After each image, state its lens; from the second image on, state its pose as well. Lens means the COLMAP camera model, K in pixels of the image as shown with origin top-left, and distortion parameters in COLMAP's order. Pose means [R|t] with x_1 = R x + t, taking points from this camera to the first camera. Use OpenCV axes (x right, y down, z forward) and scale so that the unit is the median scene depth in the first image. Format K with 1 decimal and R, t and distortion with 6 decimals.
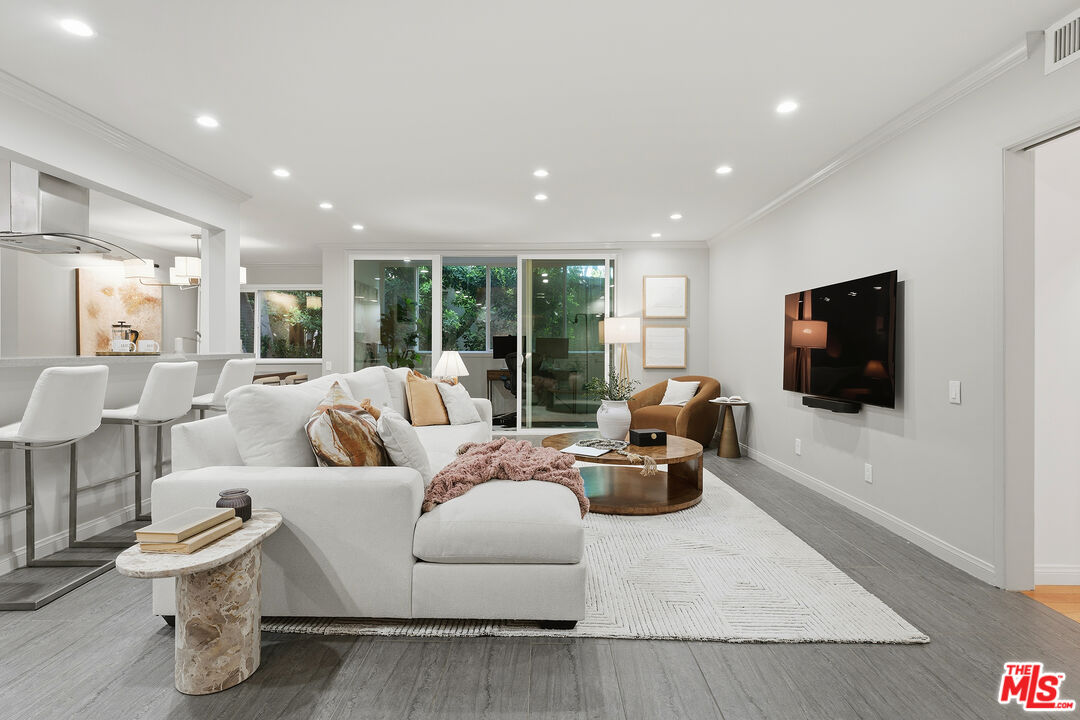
lens RADIAL K [[518.3, 0, 539.8], [0, 518.3, 349.1], [0, 0, 1]] dist [-0.000791, 0.000099]
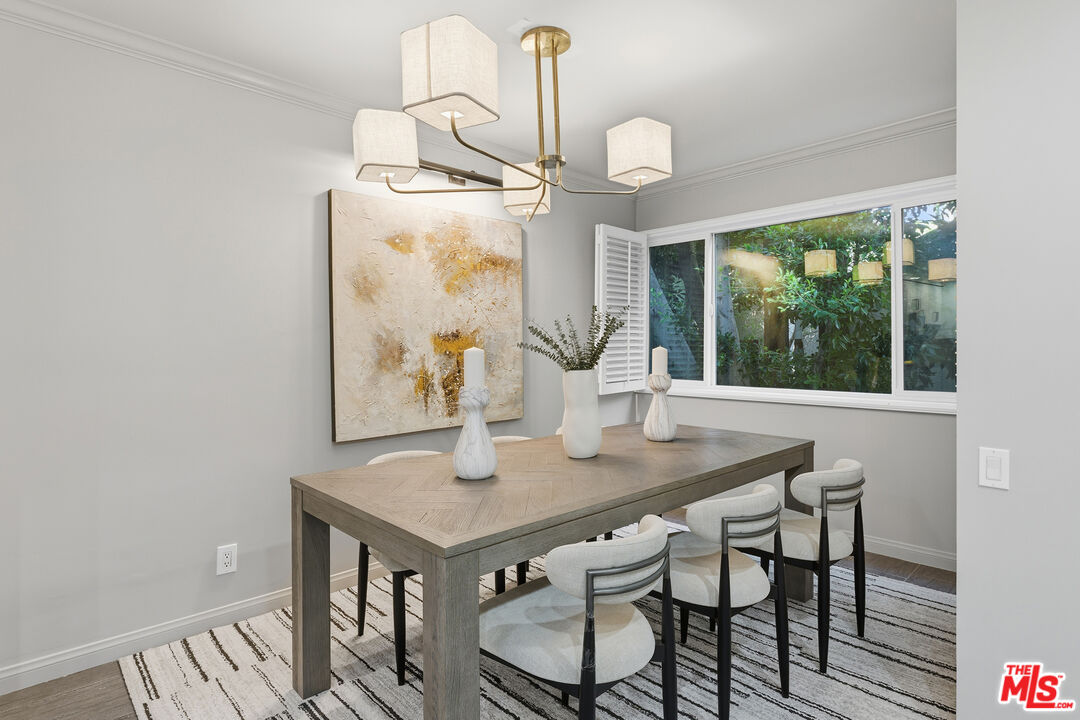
lens RADIAL K [[568.2, 0, 539.7], [0, 568.2, 352.6], [0, 0, 1]] dist [0.006302, 0.001060]
pose [[0.695766, 0.010422, -0.718193, -0.399873], [-0.002262, 0.999922, 0.012319, -0.022524], [0.718265, -0.006947, 0.695735, 0.750994]]
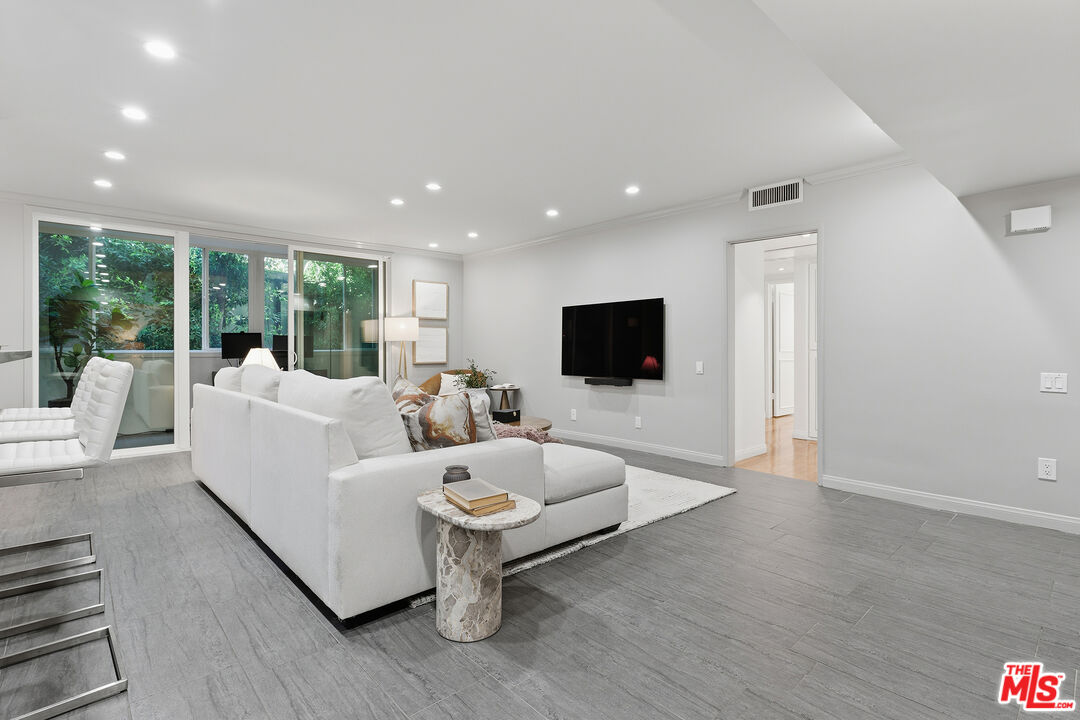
lens RADIAL K [[518.3, 0, 537.7], [0, 518.3, 351.1], [0, 0, 1]] dist [-0.000791, 0.000099]
pose [[0.733771, -0.004523, 0.679382, -0.374249], [0.003570, 0.999990, 0.002802, 0.006863], [-0.679387, 0.000369, 0.733780, 0.020109]]
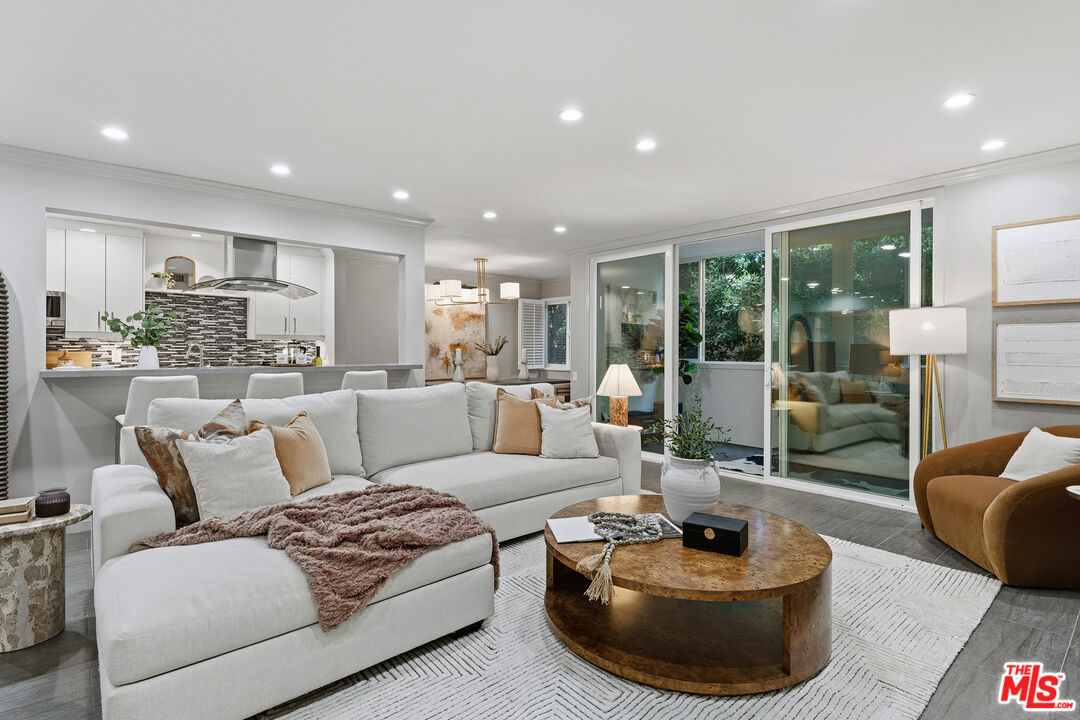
lens RADIAL K [[543.6, 0, 540.9], [0, 543.6, 352.4], [0, 0, 1]] dist [0.020257, 0.000409]
pose [[0.667231, 0.001564, -0.744849, 0.332092], [-0.003292, 0.999994, -0.000850, -0.012133], [0.744844, 0.003019, 0.667232, 0.299756]]
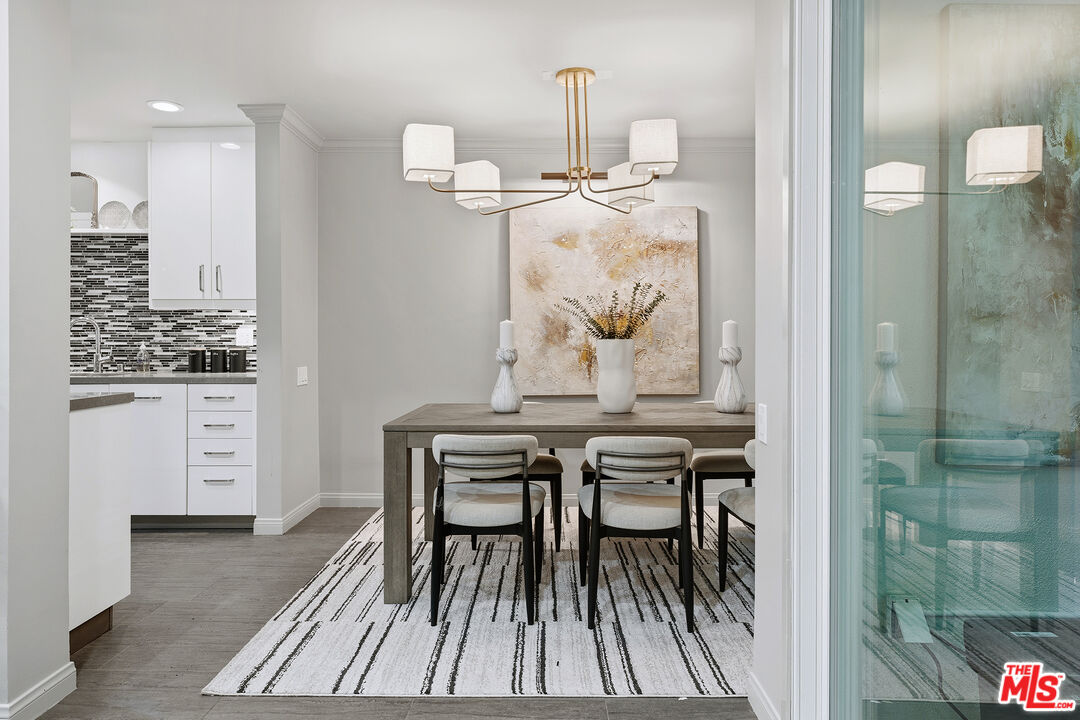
lens RADIAL K [[658.3, 0, 541.0], [0, 658.3, 356.4], [0, 0, 1]] dist [-0.001317, -0.001579]
pose [[0.009318, 0.025801, -0.999624, -0.127046], [-0.002992, 0.999663, 0.025775, -0.005545], [0.999952, 0.002751, 0.009392, 0.976557]]
